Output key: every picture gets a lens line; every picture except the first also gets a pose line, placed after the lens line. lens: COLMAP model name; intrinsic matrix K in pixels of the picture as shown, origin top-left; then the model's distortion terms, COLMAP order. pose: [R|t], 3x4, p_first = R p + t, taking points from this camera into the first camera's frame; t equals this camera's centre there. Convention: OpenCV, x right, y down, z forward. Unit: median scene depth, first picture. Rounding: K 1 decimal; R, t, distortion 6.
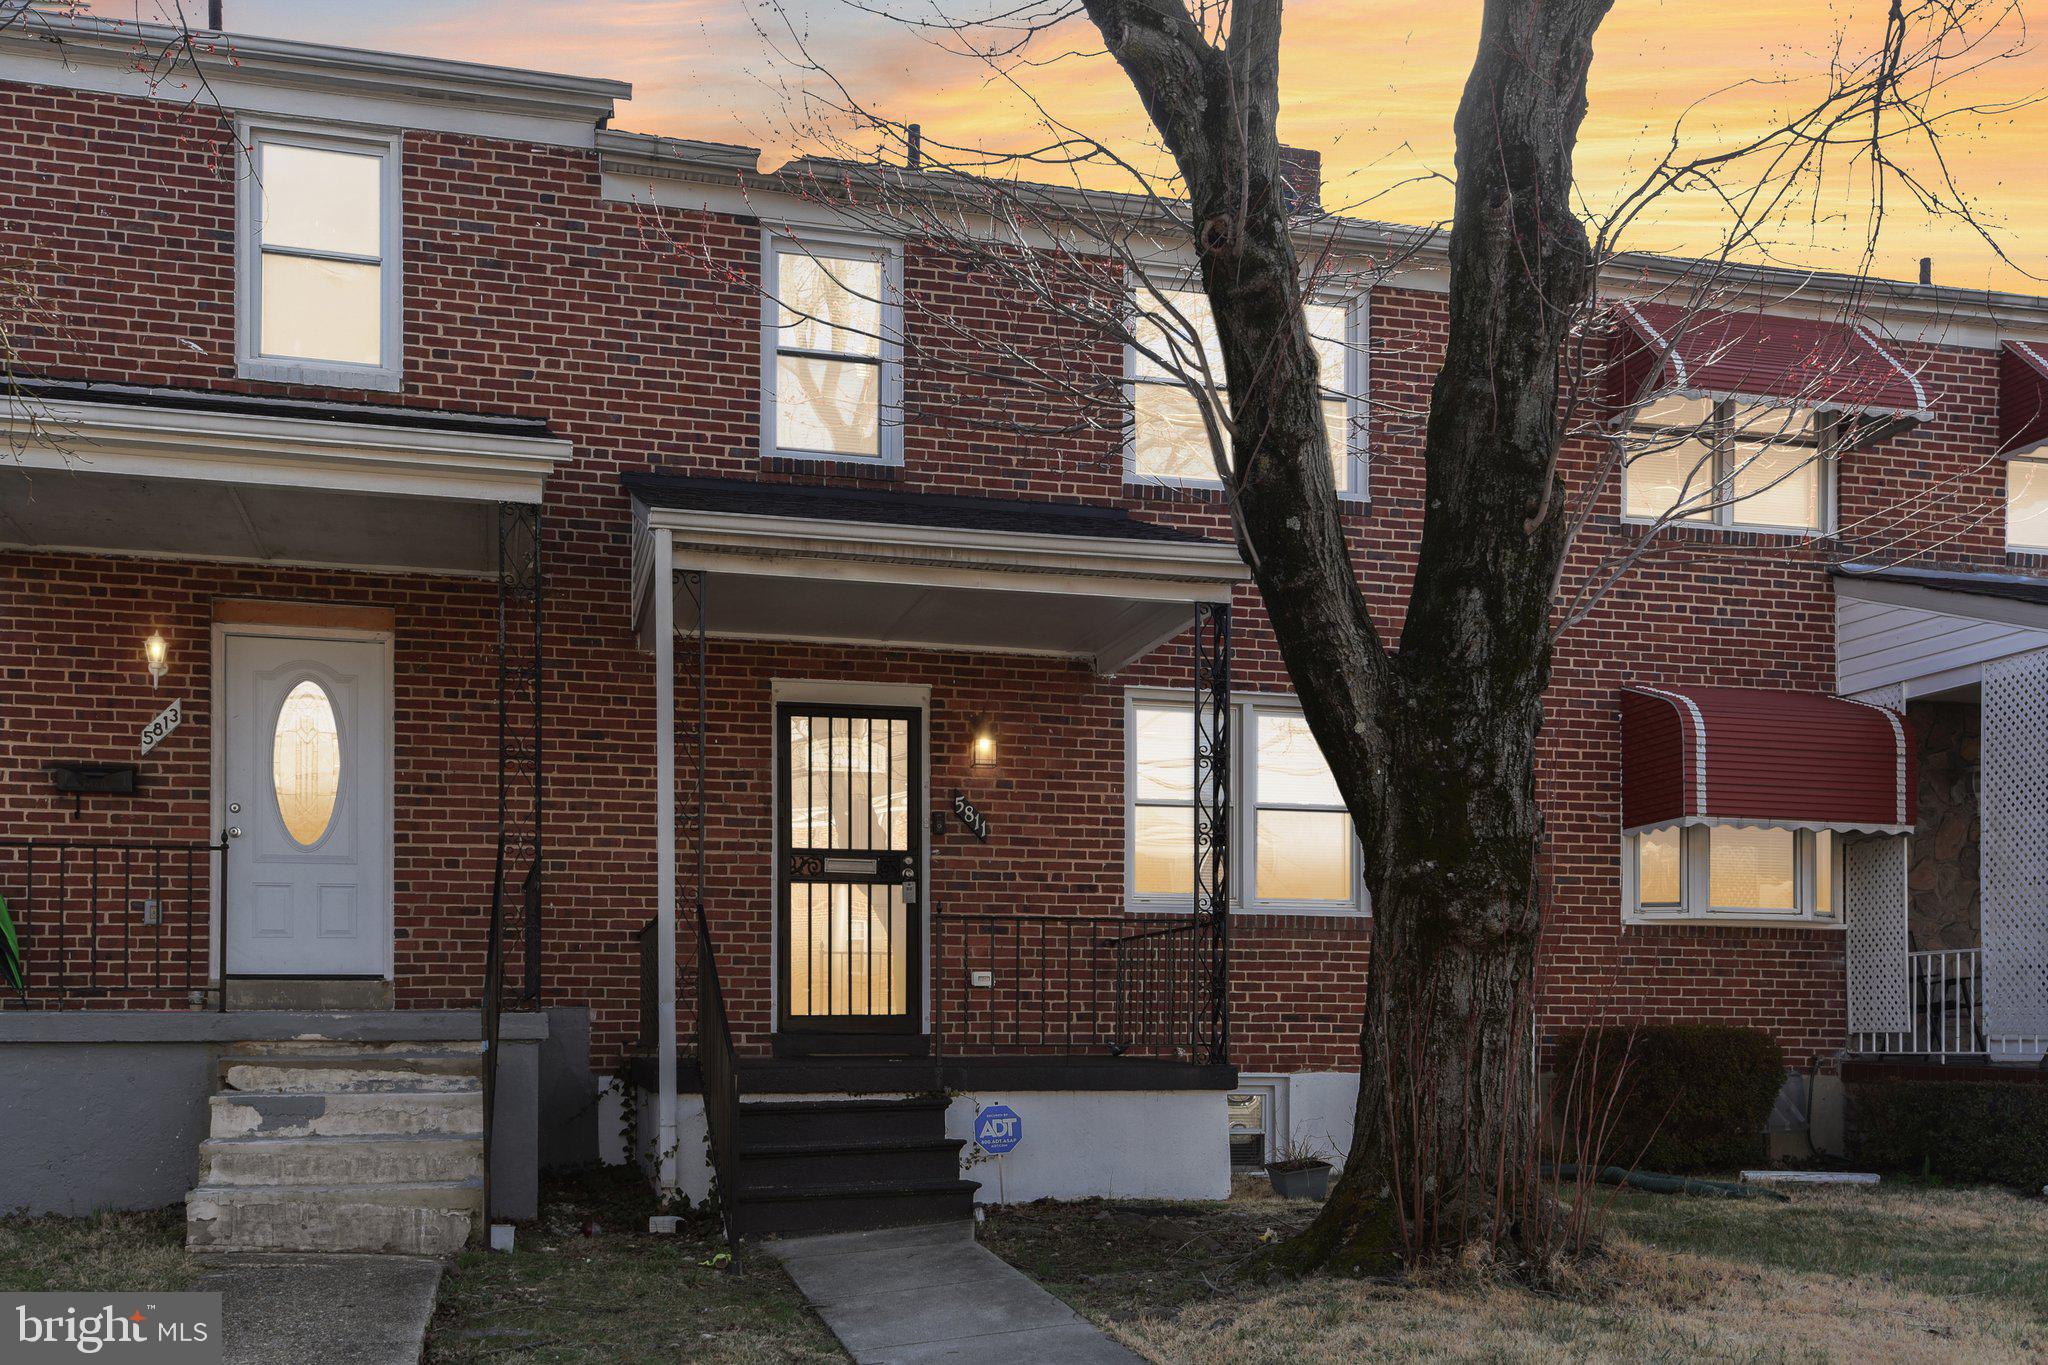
lens RADIAL K [[1926.0, 0, 1045.7], [0, 1926.0, 684.7], [0, 0, 1]] dist [0.040690, 0.000000]
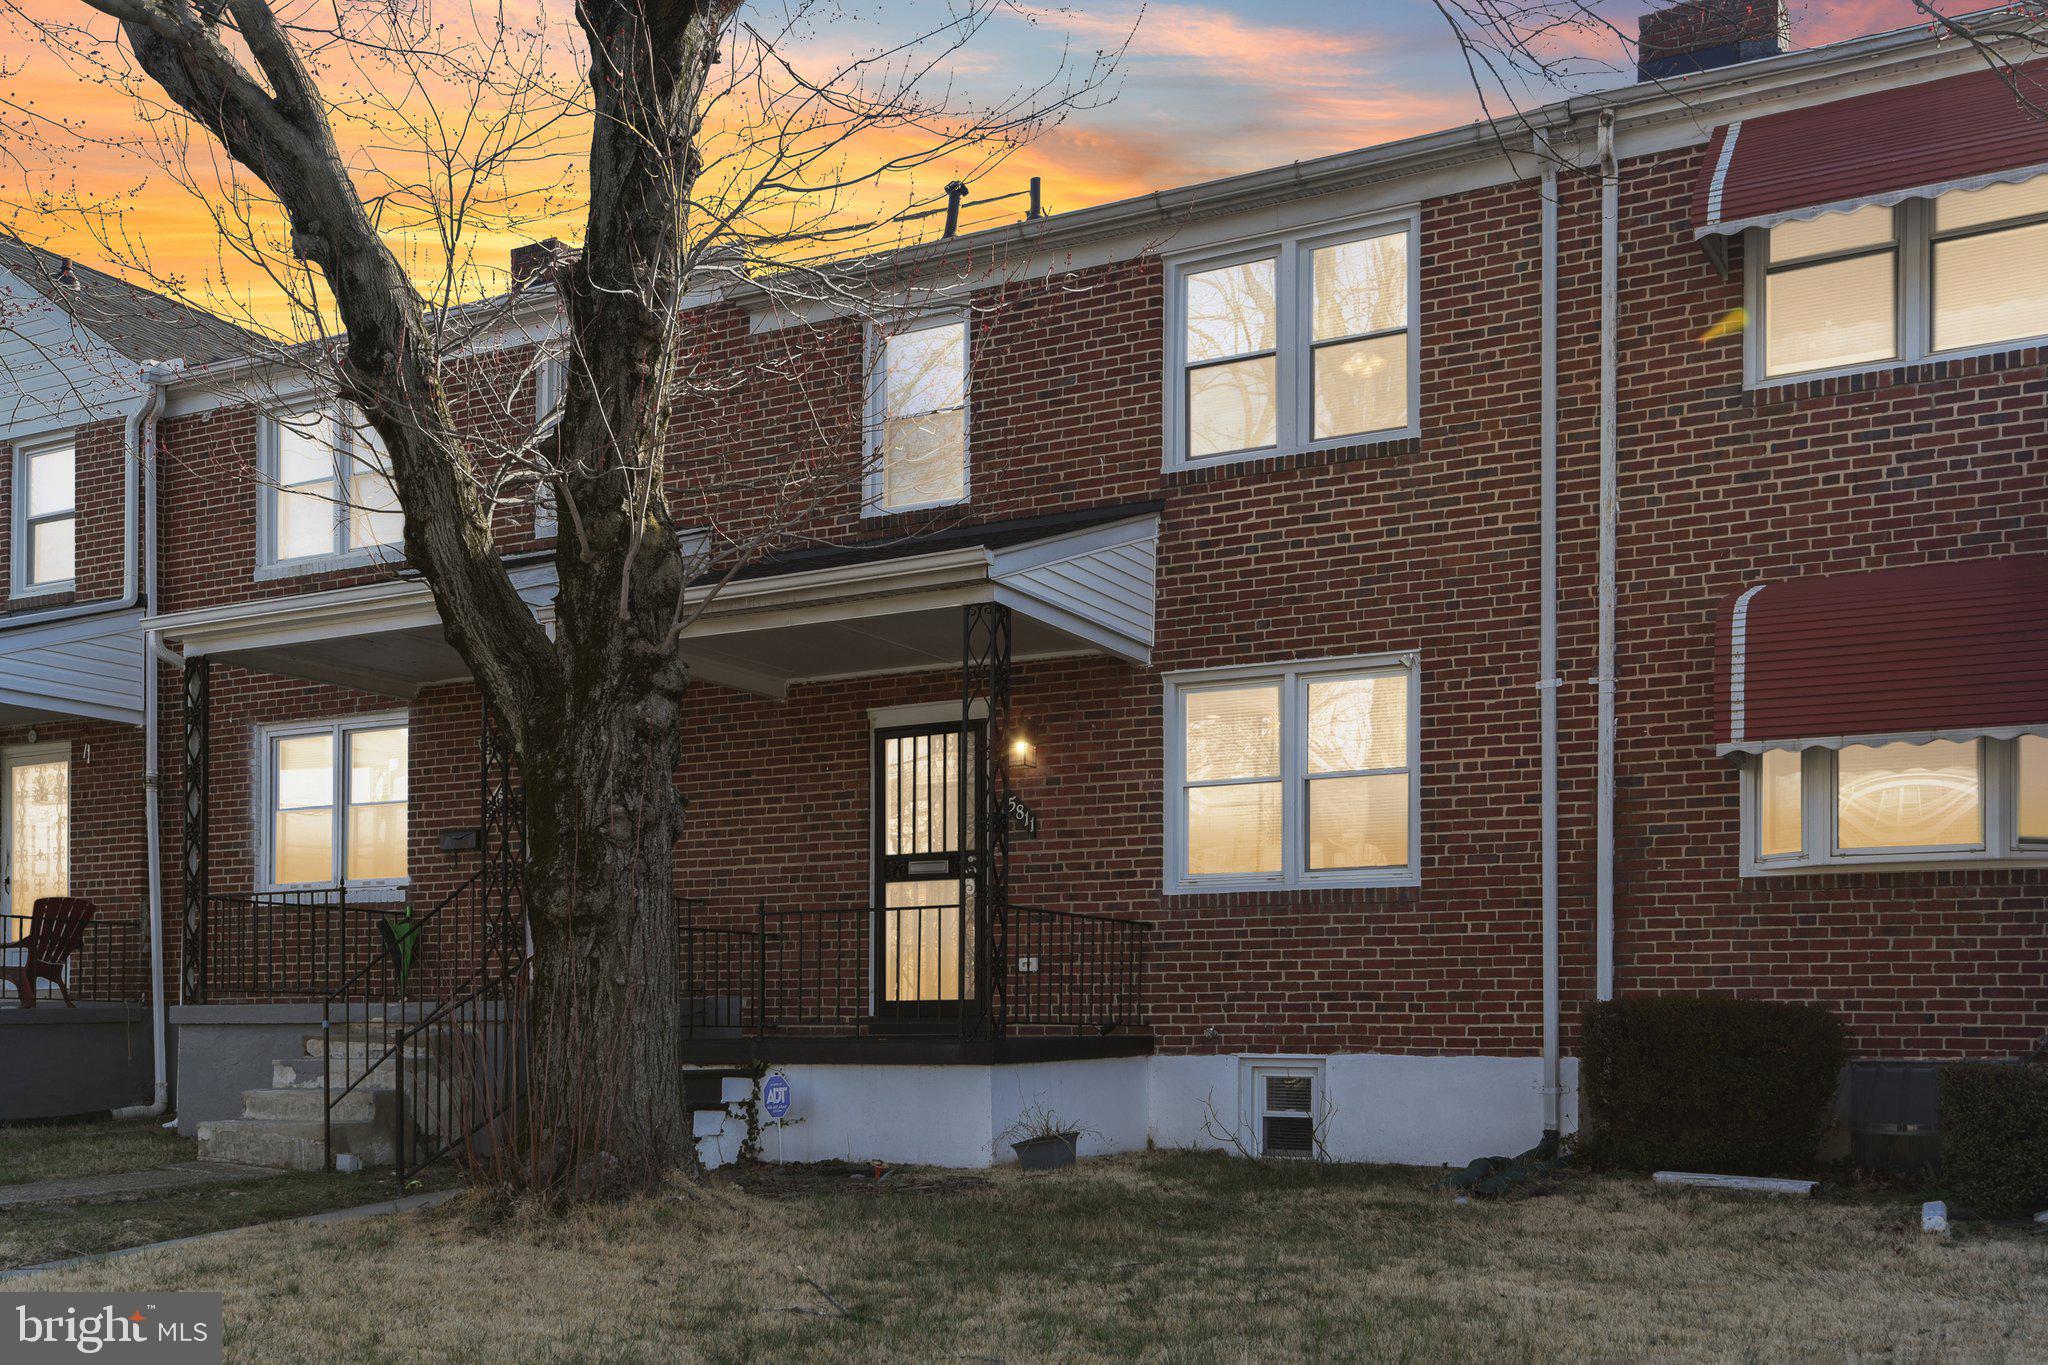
lens RADIAL K [[1982.2, 0, 1039.6], [0, 1982.2, 639.0], [0, 0, 1]] dist [0.040203, 0.000000]
pose [[0.730025, -0.136642, -0.669621, 0.737299], [0.124717, 0.989992, -0.066049, 0.046499], [0.671944, -0.035295, 0.739760, 0.190758]]
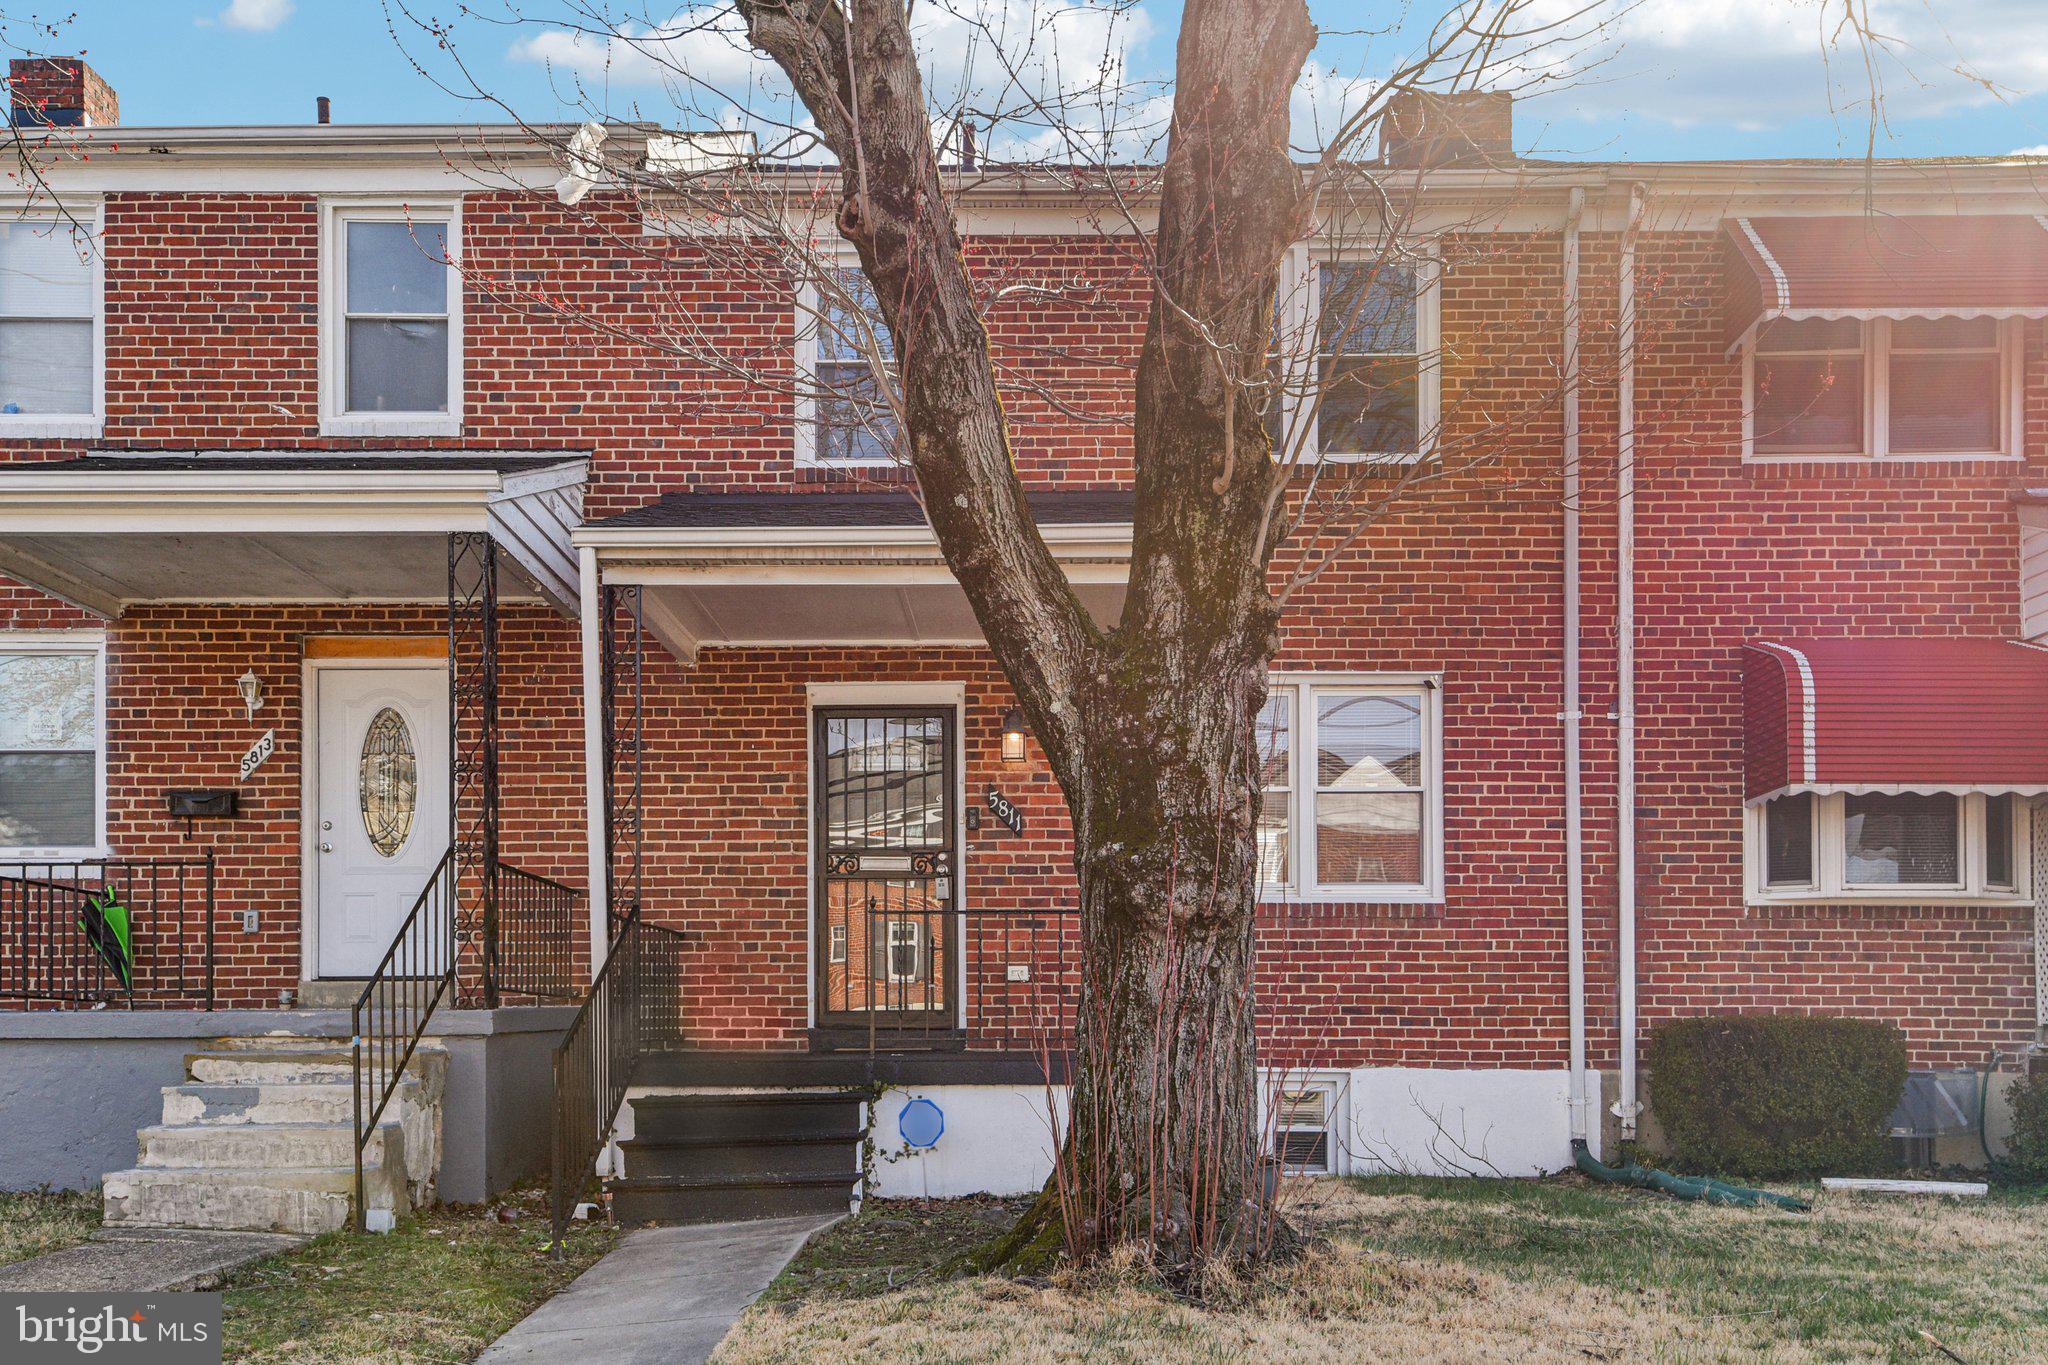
lens RADIAL K [[1926.0, 0, 1039.6], [0, 1926.0, 684.2], [0, 0, 1]] dist [0.040690, 0.000000]
pose [[0.964093, -0.050703, -0.260681, 0.245725], [0.050917, 0.998685, -0.005935, 0.009788], [0.260639, -0.007551, 0.965407, 0.041151]]
